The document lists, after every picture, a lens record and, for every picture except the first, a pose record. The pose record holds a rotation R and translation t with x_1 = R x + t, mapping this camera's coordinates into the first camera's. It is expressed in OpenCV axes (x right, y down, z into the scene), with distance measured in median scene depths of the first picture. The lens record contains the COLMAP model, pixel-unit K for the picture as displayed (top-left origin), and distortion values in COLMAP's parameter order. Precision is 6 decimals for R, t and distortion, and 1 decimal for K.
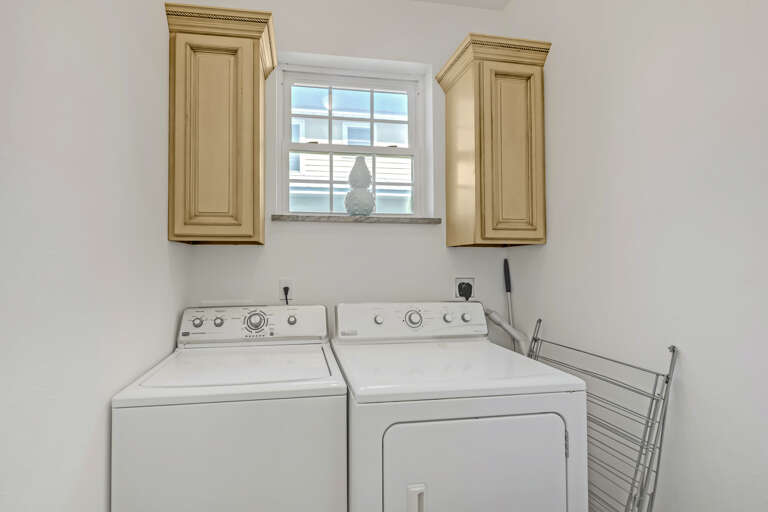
lens RADIAL K [[454.0, 0, 384.0], [0, 454.0, 256.0], [0, 0, 1]] dist [-0.000573, -0.000237]
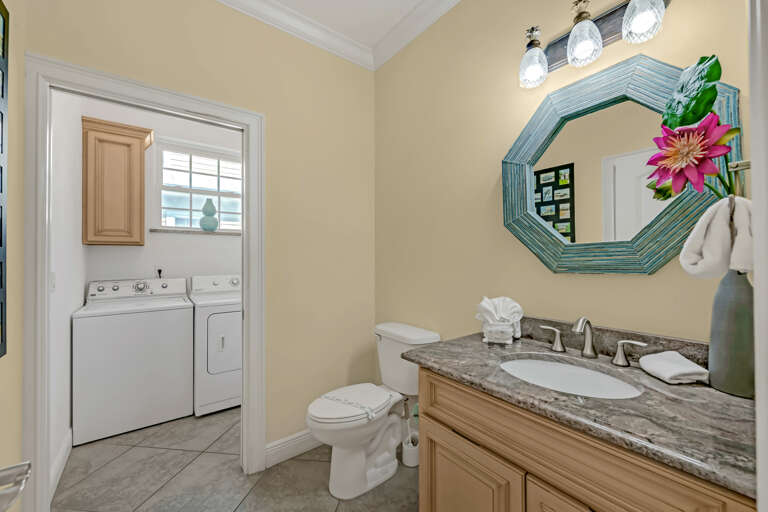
lens RADIAL K [[293.5, 0, 387.3], [0, 293.5, 252.4], [0, 0, 1]] dist [0.001399, 0.000171]
pose [[0.894605, 0.006105, 0.446816, 0.087825], [-0.007727, 0.999969, 0.001808, -0.010081], [-0.446790, -0.005070, 0.894624, -0.553757]]
